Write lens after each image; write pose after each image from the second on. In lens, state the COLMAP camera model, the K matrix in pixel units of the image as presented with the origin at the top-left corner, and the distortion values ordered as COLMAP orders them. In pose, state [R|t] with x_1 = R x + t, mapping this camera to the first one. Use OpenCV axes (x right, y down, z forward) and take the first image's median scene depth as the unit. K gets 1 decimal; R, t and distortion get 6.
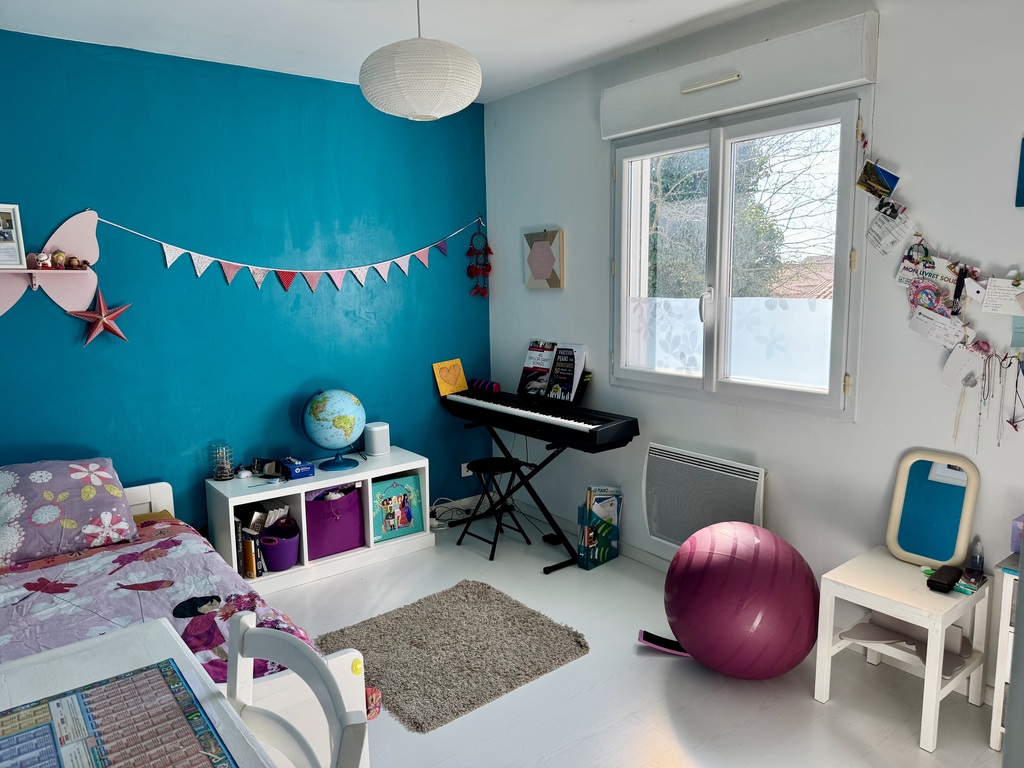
lens RADIAL K [[718.6, 0, 512.0], [0, 718.6, 384.0], [0, 0, 1]] dist [0.029756, -0.002409]
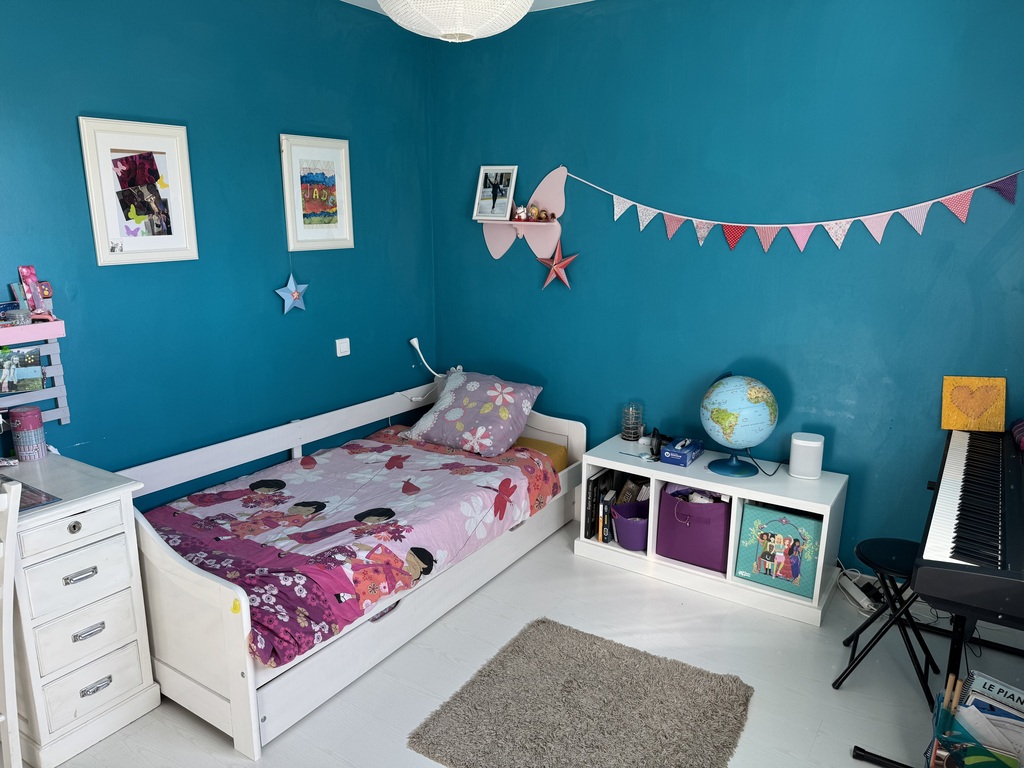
lens RADIAL K [[718.6, 0, 512.0], [0, 718.6, 384.0], [0, 0, 1]] dist [0.029756, -0.002409]
pose [[0.308081, 0.235011, -0.921876, 0.461457], [-0.149450, 0.968933, 0.197062, -0.115657], [0.939548, 0.077063, 0.333632, 0.545439]]
